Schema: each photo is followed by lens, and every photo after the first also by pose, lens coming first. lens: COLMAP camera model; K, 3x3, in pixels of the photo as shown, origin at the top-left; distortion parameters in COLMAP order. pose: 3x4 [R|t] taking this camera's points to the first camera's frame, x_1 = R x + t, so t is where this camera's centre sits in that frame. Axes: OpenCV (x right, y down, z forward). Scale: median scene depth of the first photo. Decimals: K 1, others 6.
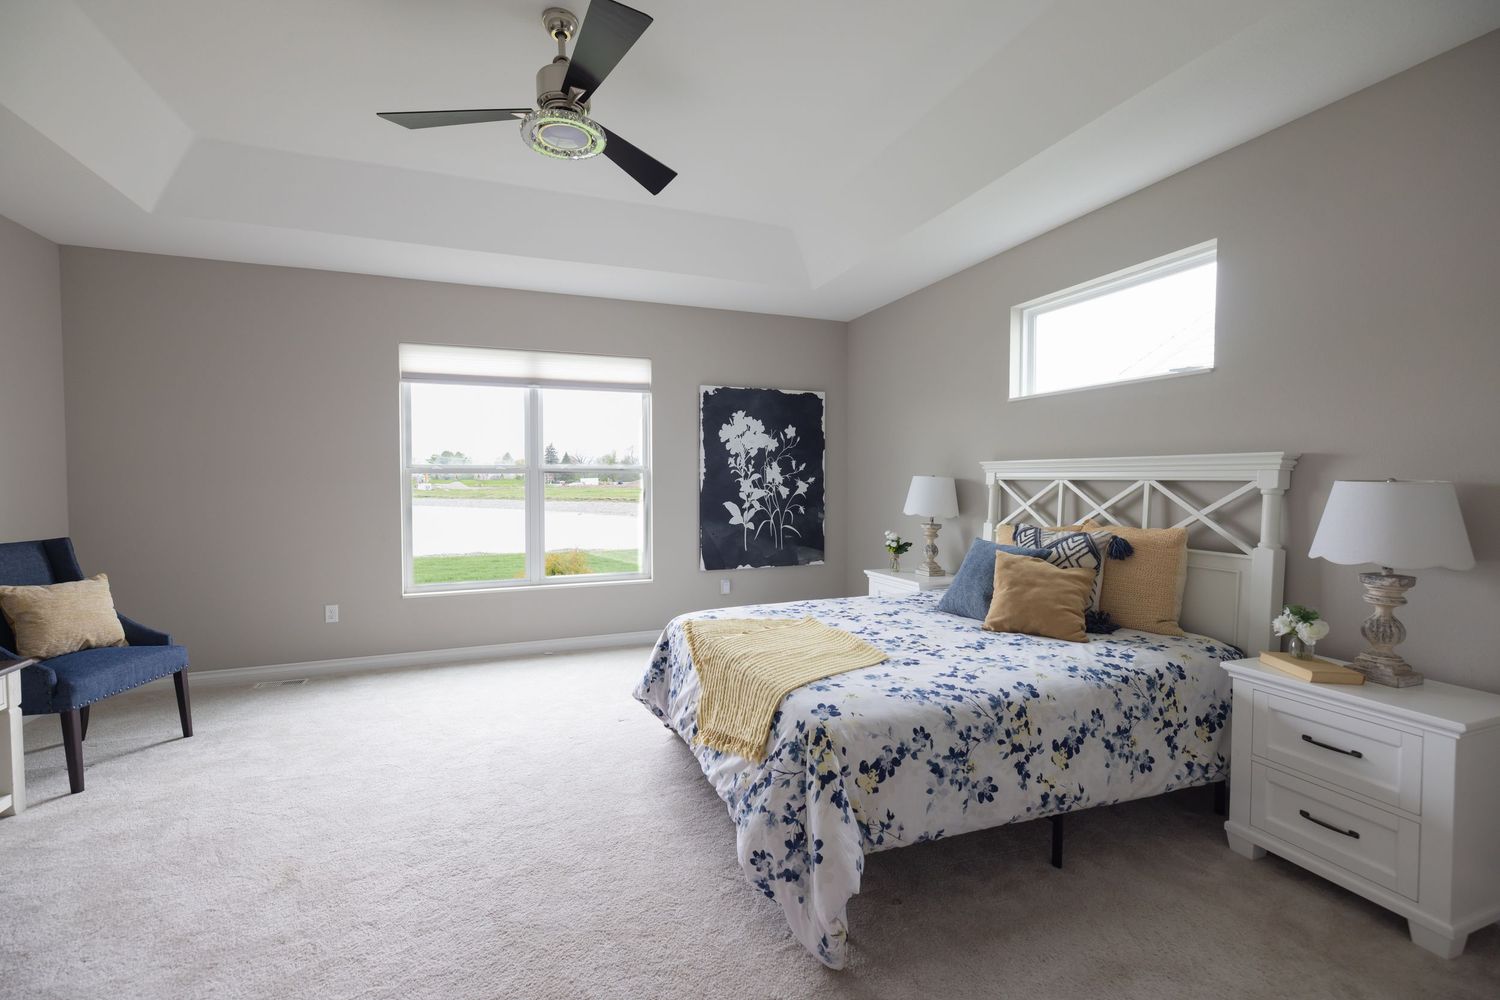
lens RADIAL K [[635.4, 0, 745.1], [0, 635.4, 492.8], [0, 0, 1]] dist [0.004018, 0.000237]
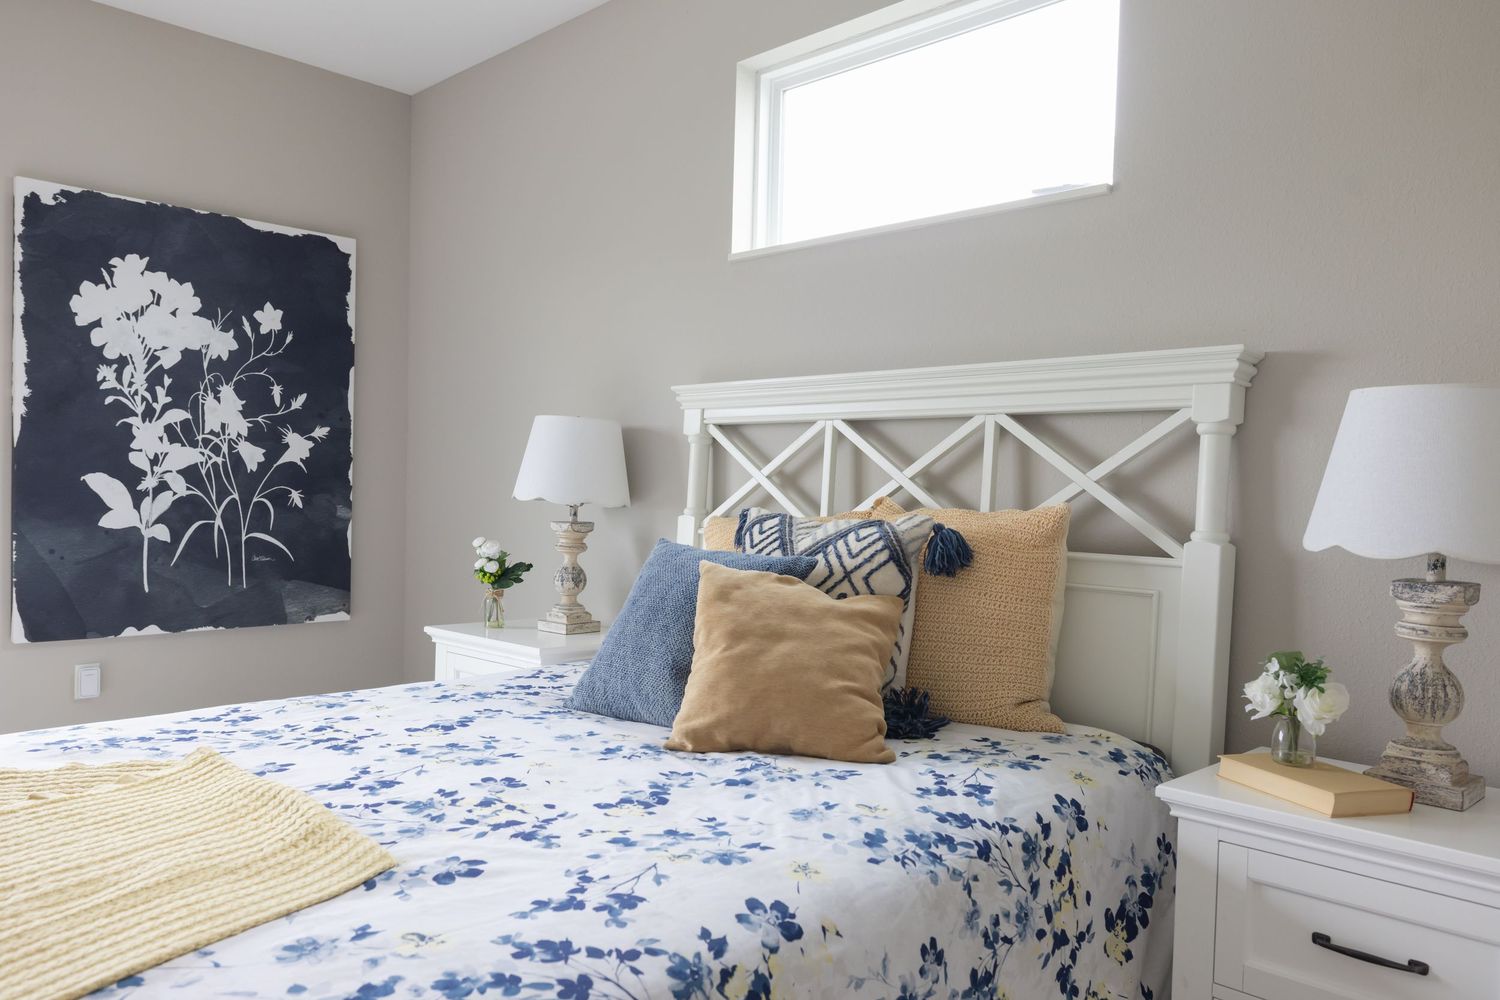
lens RADIAL K [[1044.7, 0, 754.1], [0, 1044.7, 499.7], [0, 0, 1]] dist [-0.001455, -0.000031]
pose [[0.912382, 0.018680, 0.408913, 0.146129], [-0.012458, 0.999763, -0.017876, 0.064860], [-0.409150, 0.011215, 0.912398, 0.358973]]
